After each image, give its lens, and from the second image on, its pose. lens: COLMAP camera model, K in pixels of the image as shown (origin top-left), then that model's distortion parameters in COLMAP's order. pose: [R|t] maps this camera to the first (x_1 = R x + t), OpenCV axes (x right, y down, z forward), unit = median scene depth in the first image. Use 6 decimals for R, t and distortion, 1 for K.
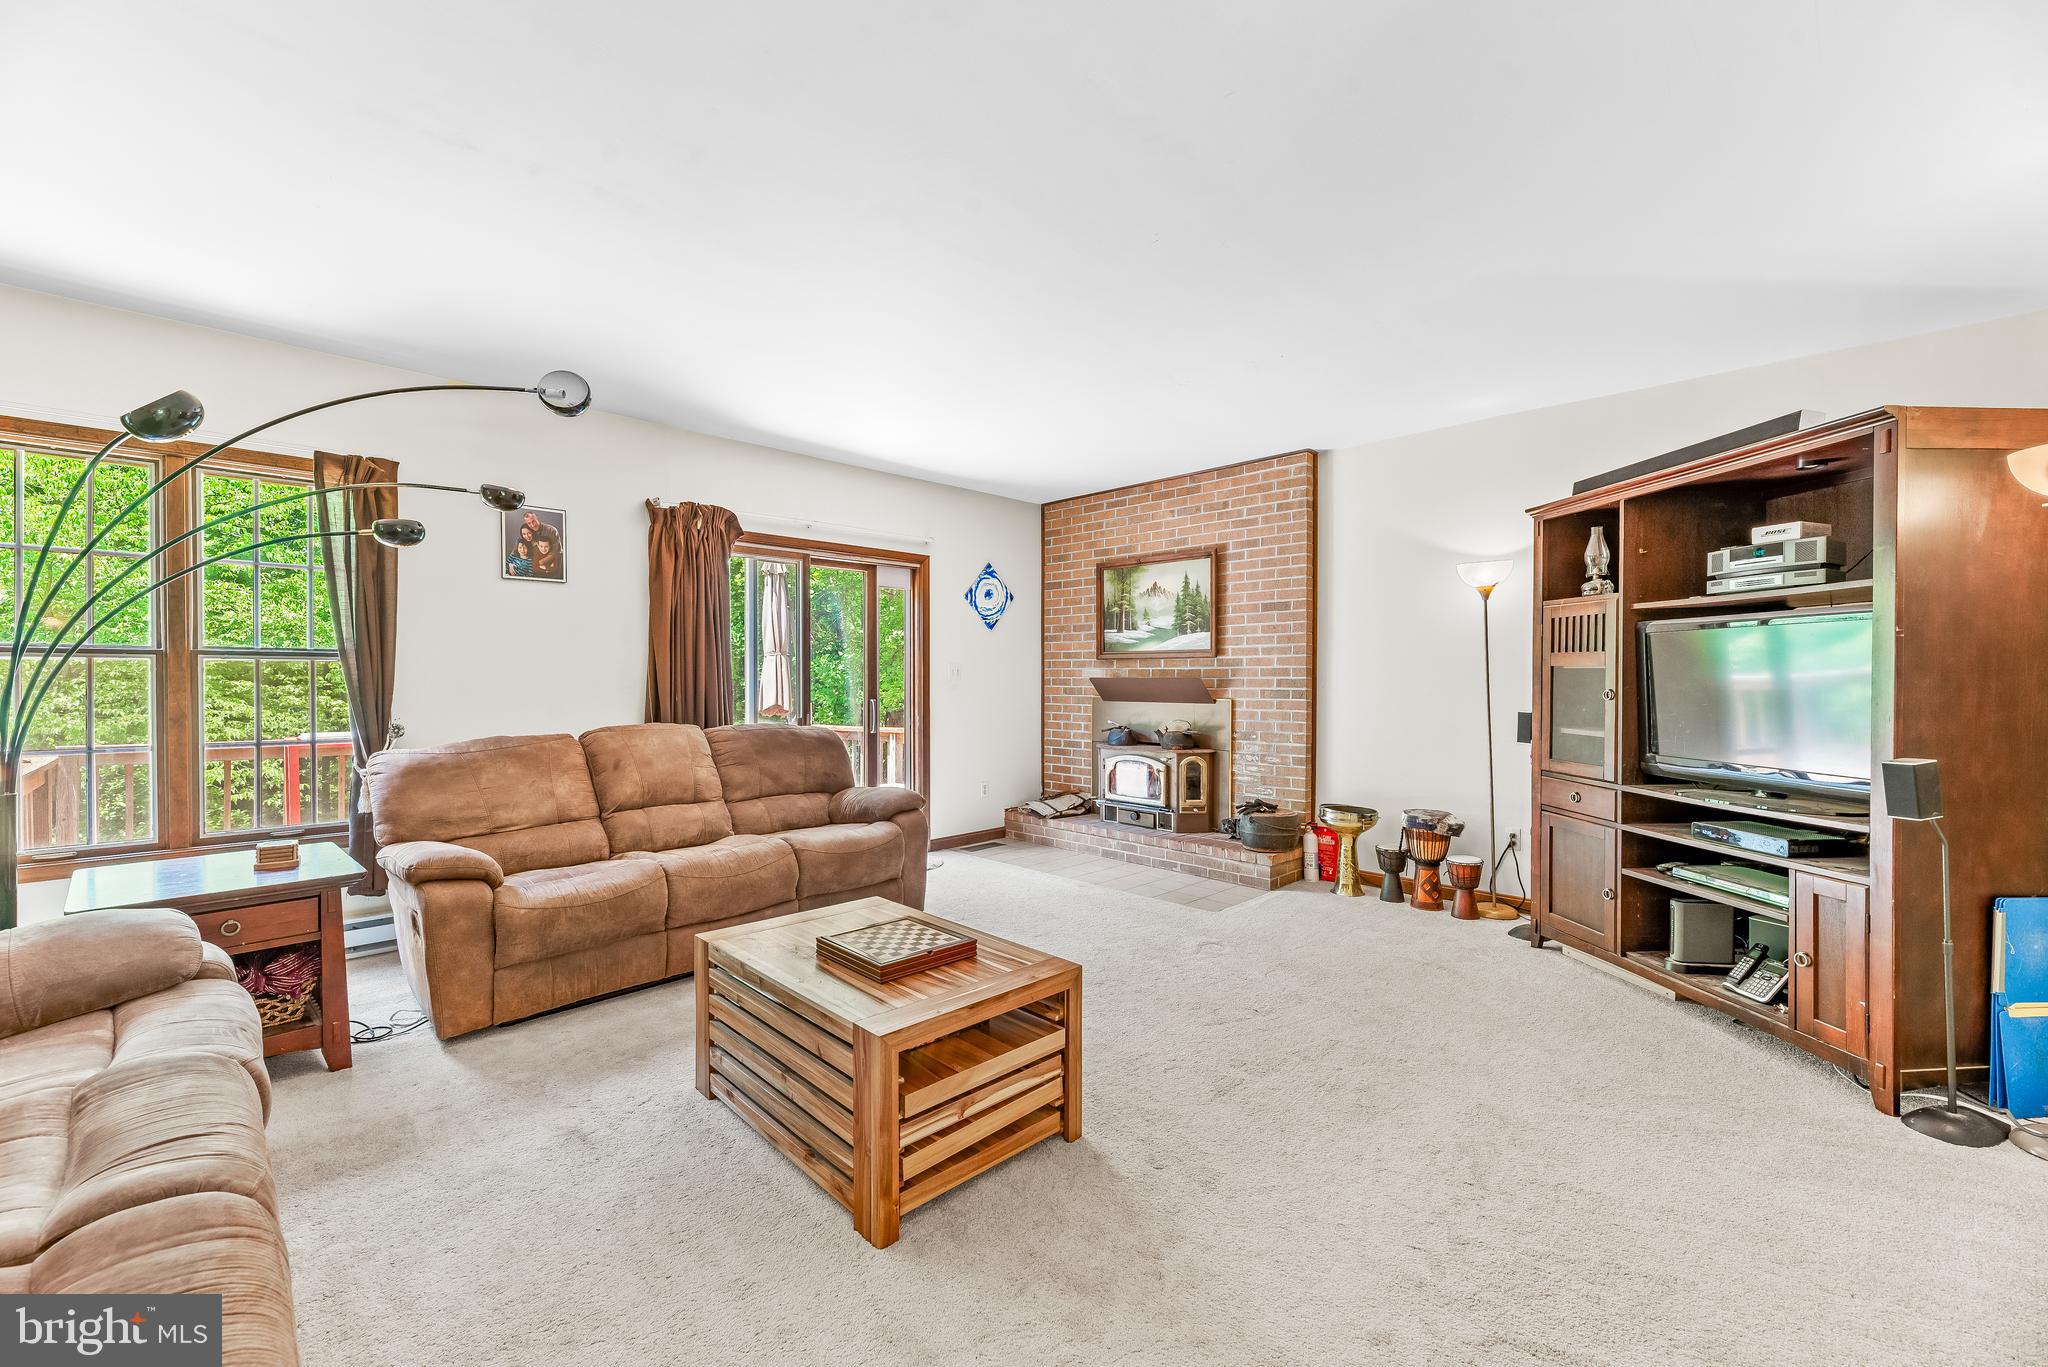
lens RADIAL K [[831.6, 0, 1022.4], [0, 831.6, 681.3], [0, 0, 1]] dist [0.003476, -0.000069]
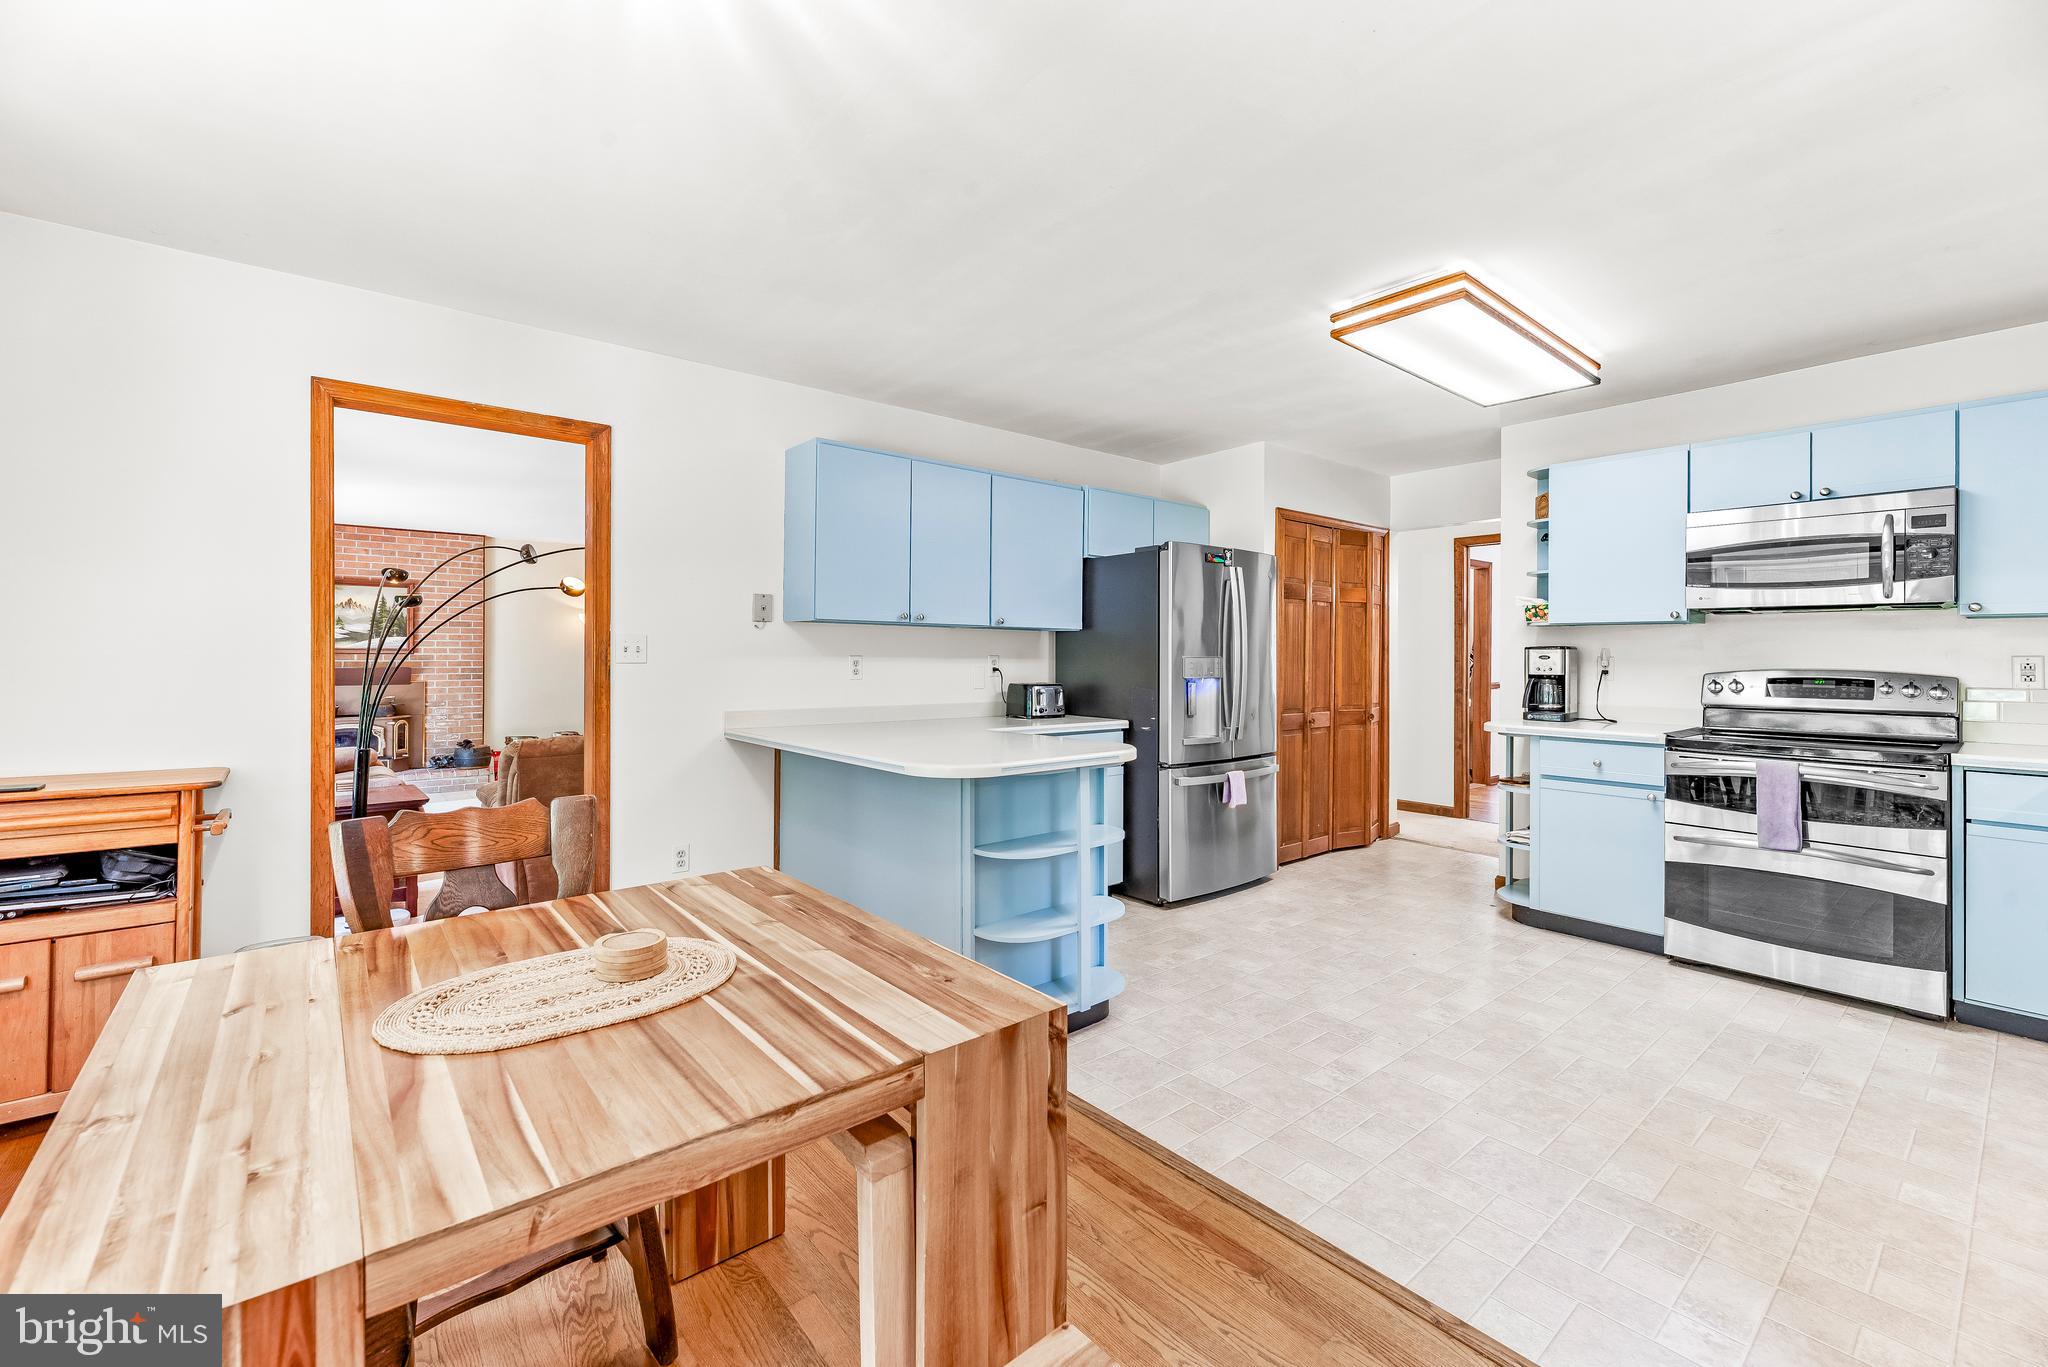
lens RADIAL K [[831.6, 0, 1024.0], [0, 831.6, 665.1], [0, 0, 1]] dist [0.003476, -0.000069]
pose [[0.065444, -0.007095, 0.997831, -1.208169], [0.005065, 0.999964, 0.006778, -0.013518], [-0.997843, 0.004611, 0.065478, -0.213832]]
